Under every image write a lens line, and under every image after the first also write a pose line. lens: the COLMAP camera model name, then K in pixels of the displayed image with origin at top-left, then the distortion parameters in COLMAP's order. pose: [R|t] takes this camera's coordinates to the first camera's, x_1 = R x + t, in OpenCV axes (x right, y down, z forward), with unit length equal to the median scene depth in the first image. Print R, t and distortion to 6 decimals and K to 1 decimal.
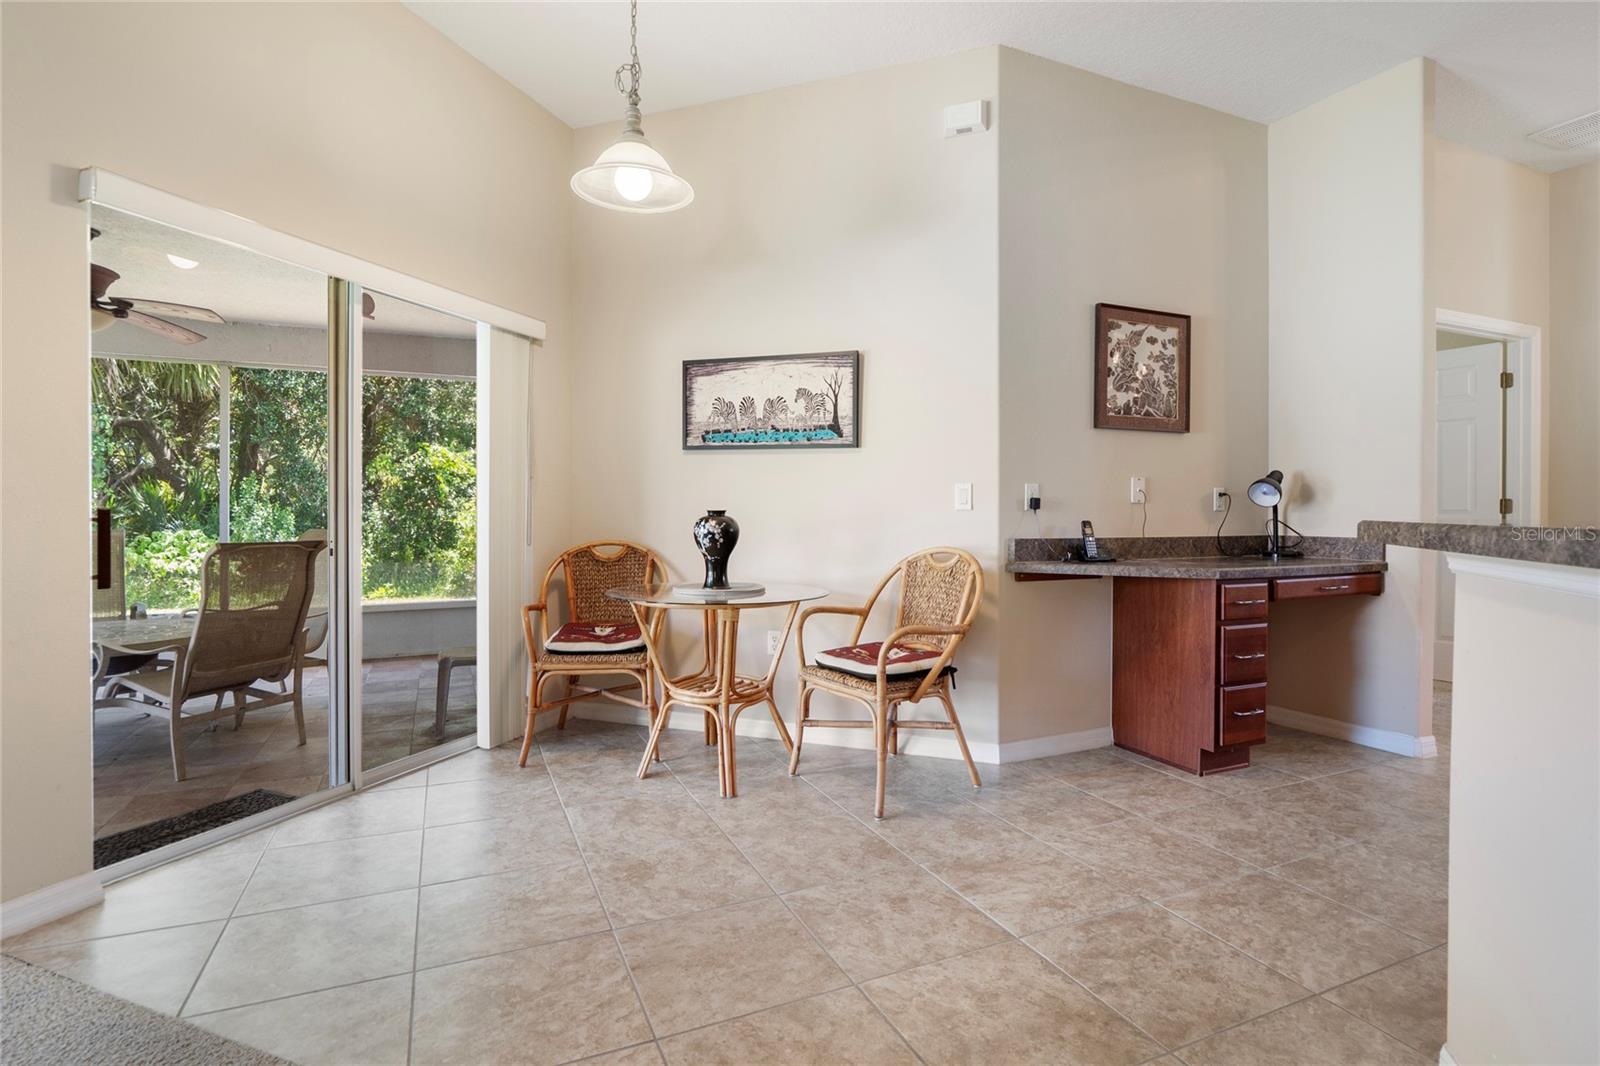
lens RADIAL K [[793.2, 0, 798.6], [0, 793.2, 517.4], [0, 0, 1]] dist [0.001039, -0.010660]
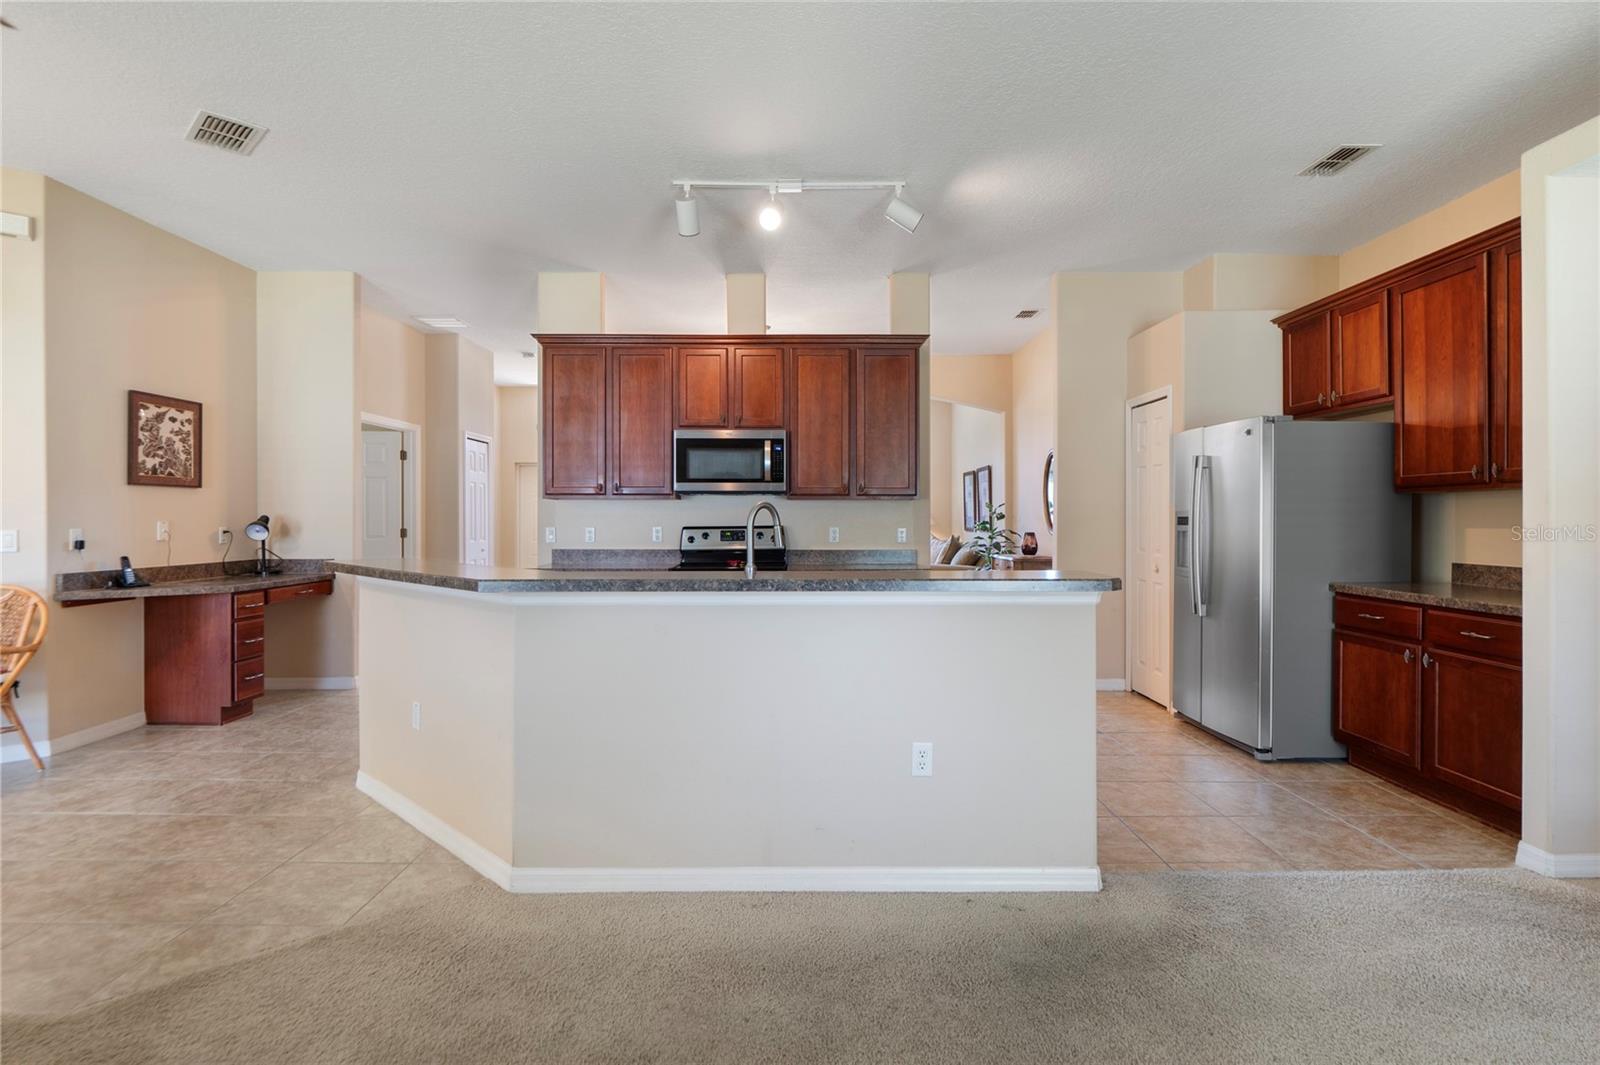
lens RADIAL K [[823.8, 0, 790.1], [0, 823.8, 520.8], [0, 0, 1]] dist [-0.001948, -0.001705]
pose [[0.412390, -0.004867, 0.910994, -0.409379], [0.008045, 0.999966, 0.001700, -0.046536], [-0.910972, 0.006628, 0.412416, -0.548608]]
